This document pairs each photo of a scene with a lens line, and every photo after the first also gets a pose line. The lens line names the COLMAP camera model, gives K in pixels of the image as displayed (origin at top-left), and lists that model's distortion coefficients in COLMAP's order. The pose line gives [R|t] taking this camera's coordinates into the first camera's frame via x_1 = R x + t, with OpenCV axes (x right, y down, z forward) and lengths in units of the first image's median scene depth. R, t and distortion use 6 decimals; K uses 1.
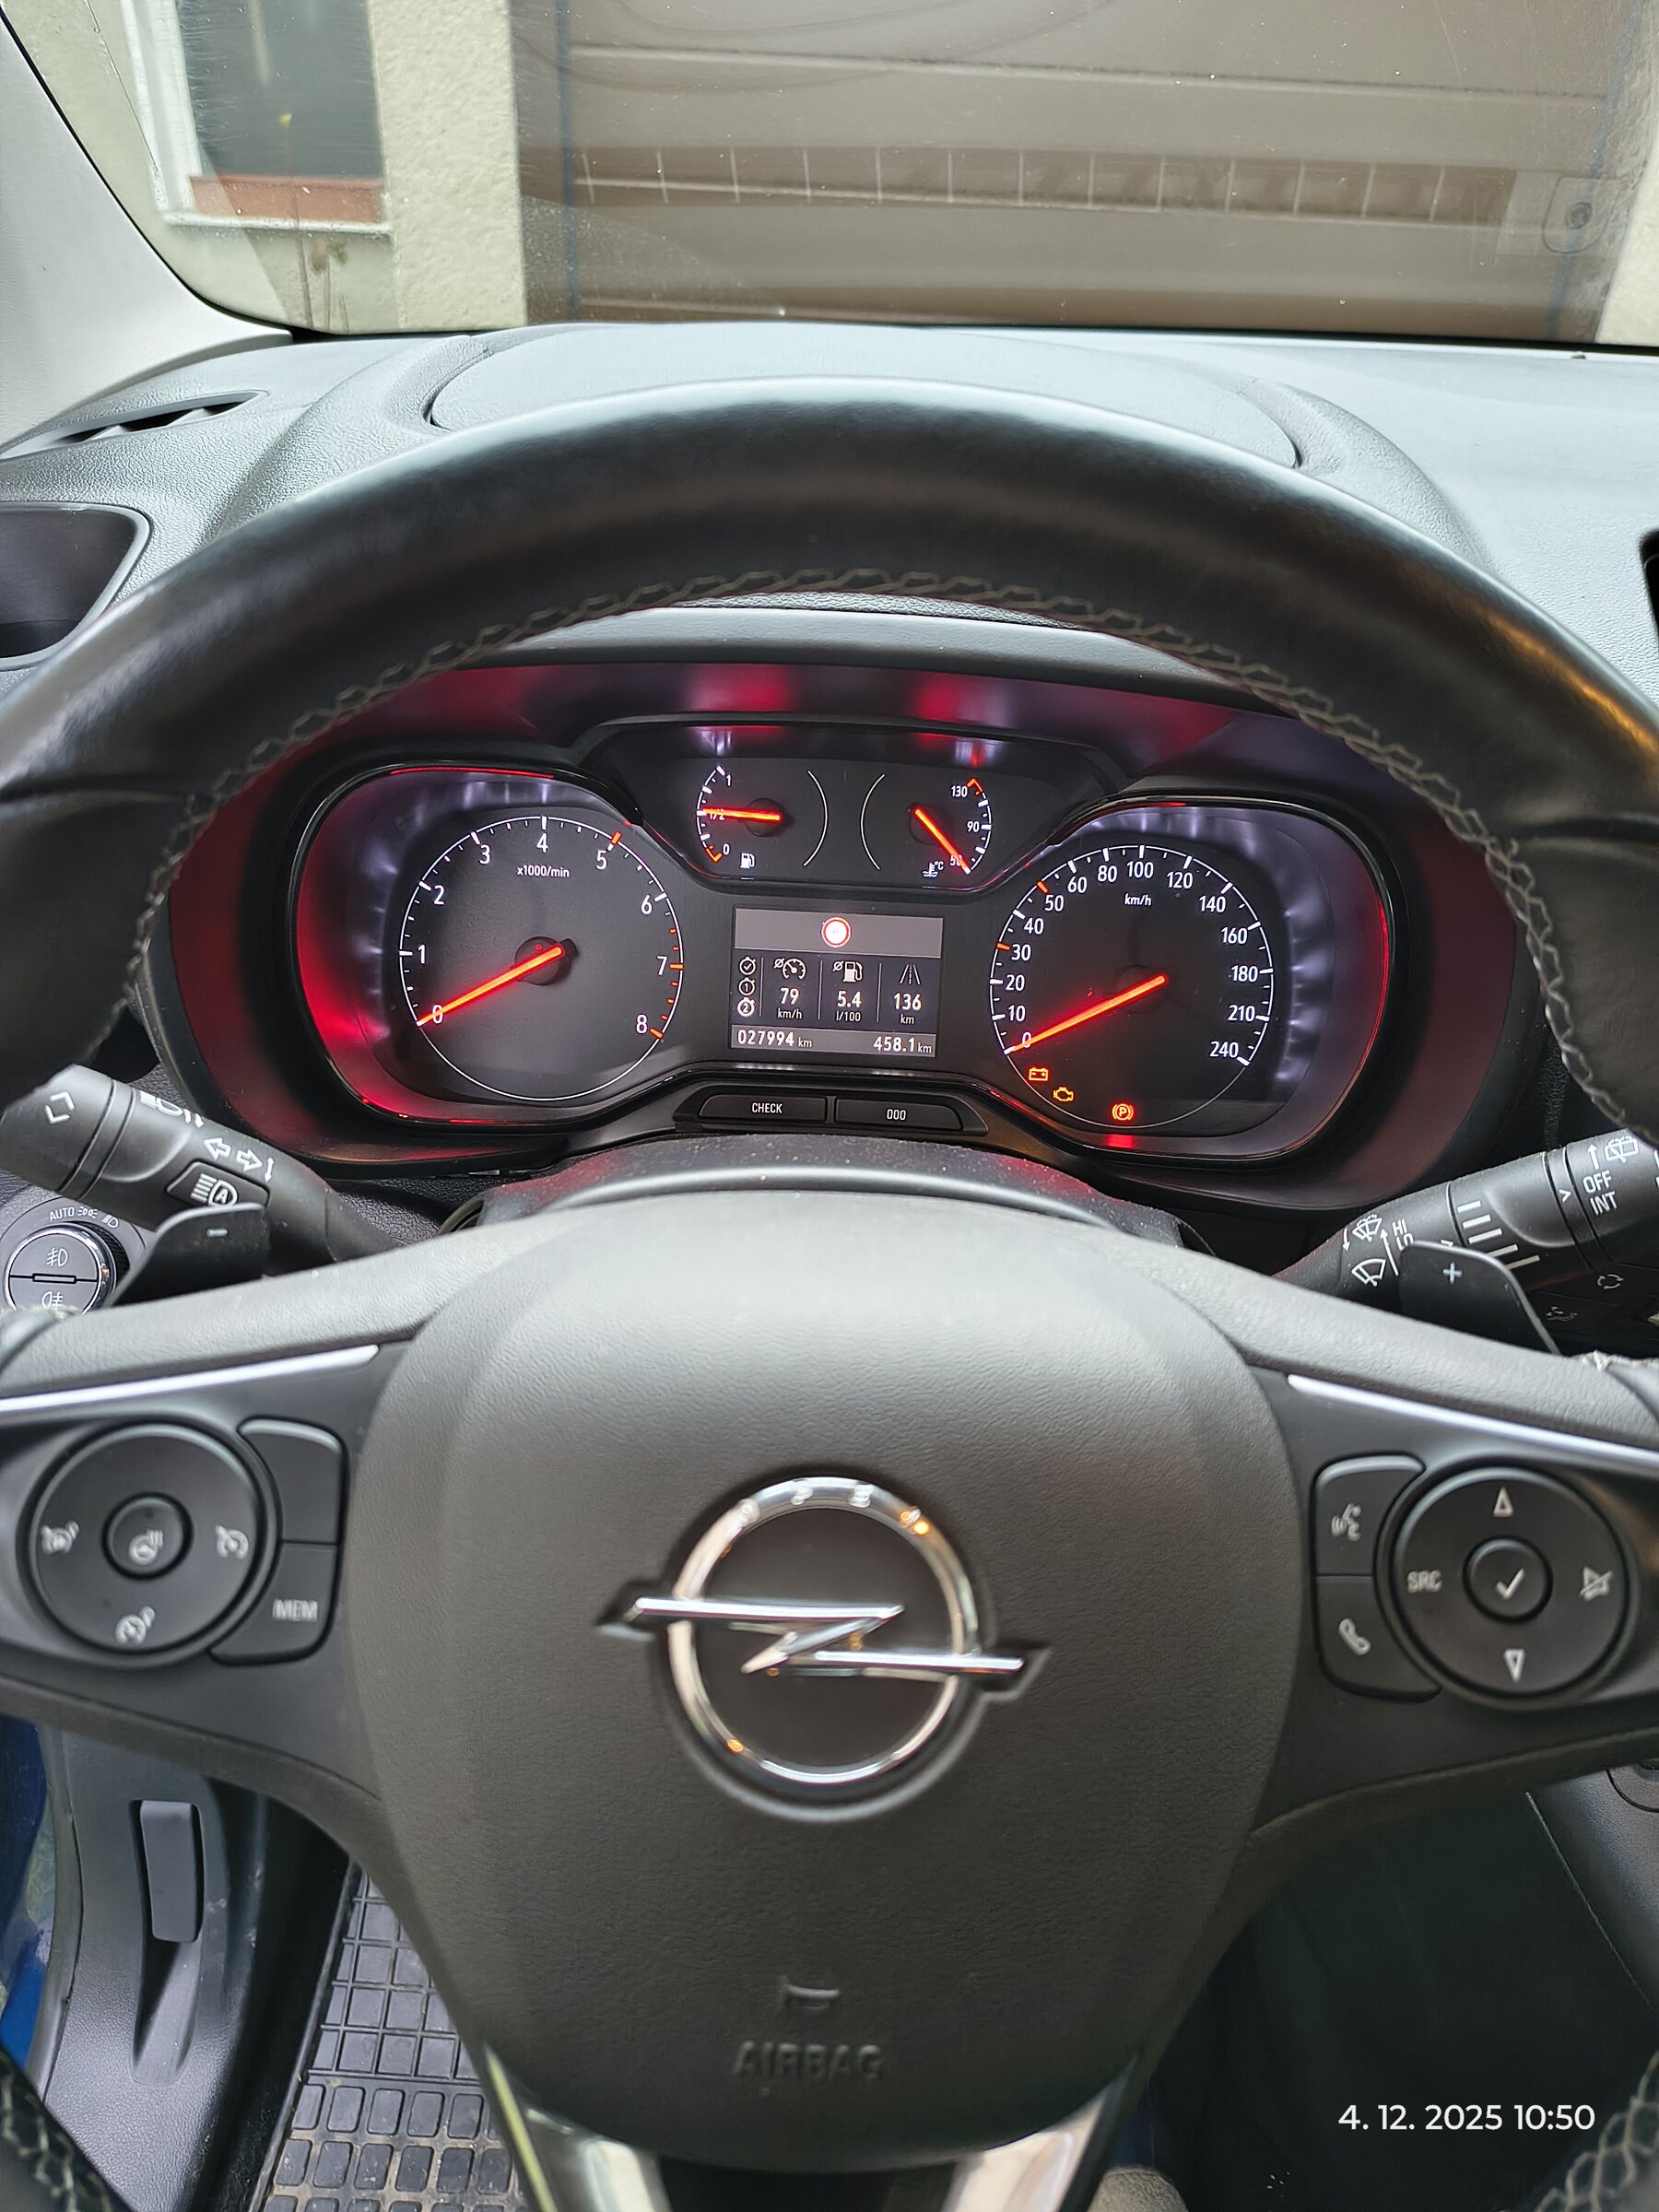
lens RADIAL K [[1526.6, 0, 811.2], [0, 1526.6, 1102.8], [0, 0, 1]] dist [0.035962, 0.000985]
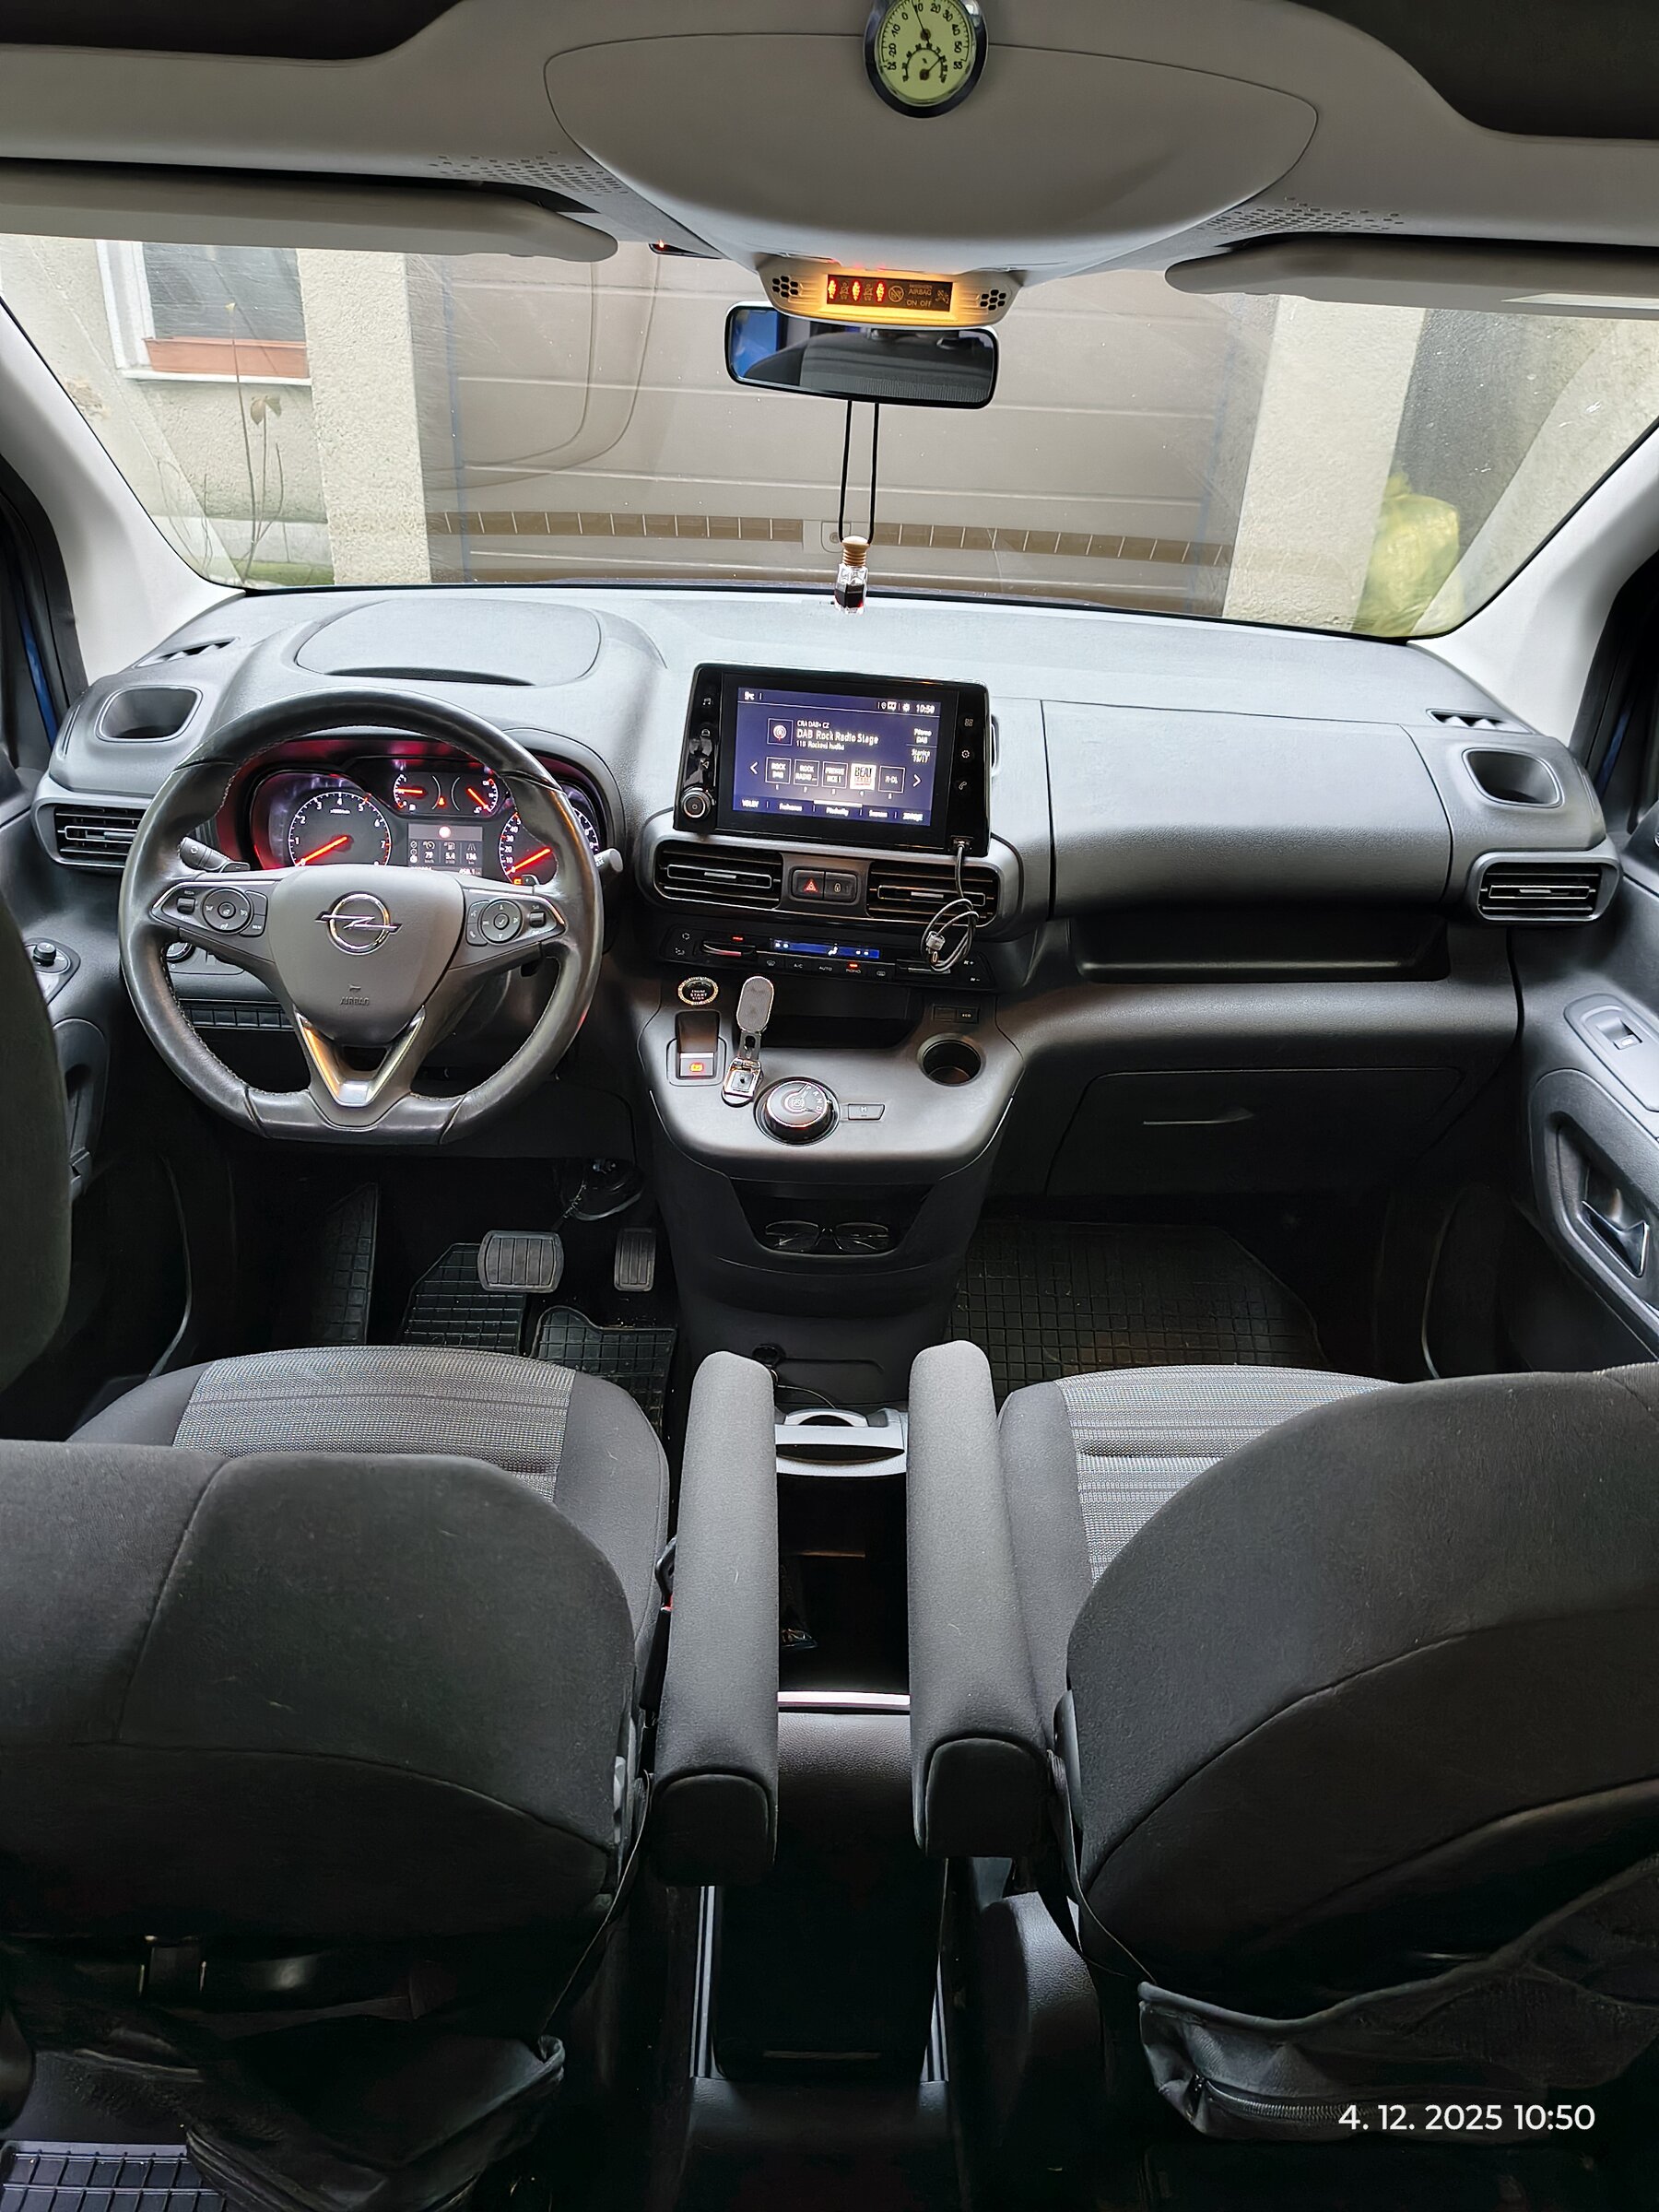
lens RADIAL K [[1526.6, 0, 846.5], [0, 1526.6, 1112.5], [0, 0, 1]] dist [0.035962, 0.000985]
pose [[0.998335, -0.017681, 0.054900, 0.603469], [0.020045, 0.998882, -0.042813, 0.553701], [-0.054081, 0.043842, 0.997574, -1.892104]]
